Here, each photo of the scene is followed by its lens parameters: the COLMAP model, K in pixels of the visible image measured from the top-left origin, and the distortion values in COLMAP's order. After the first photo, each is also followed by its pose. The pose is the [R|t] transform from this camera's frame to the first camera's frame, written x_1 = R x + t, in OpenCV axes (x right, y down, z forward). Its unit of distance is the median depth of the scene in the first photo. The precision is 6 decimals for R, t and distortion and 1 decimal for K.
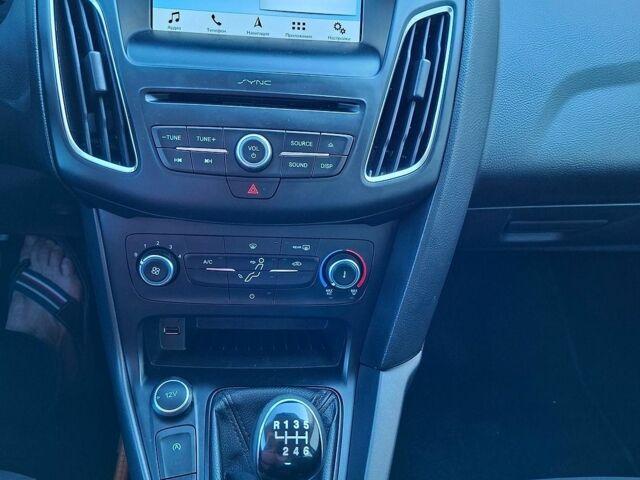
lens RADIAL K [[602.8, 0, 320.0], [0, 602.8, 240.0], [0, 0, 1]] dist [0.170667, -0.356962]
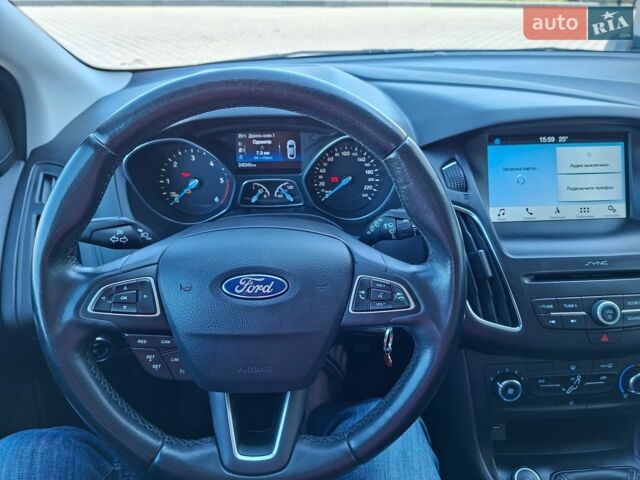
lens RADIAL K [[452.3, 0, 320.1], [0, 452.3, 225.3], [0, 0, 1]] dist [0.086863, -0.117992]
pose [[0.996127, -0.070671, -0.052306, -0.659196], [0.064769, 0.992145, -0.107017, -0.257694], [0.059458, 0.103214, 0.992880, -0.128742]]
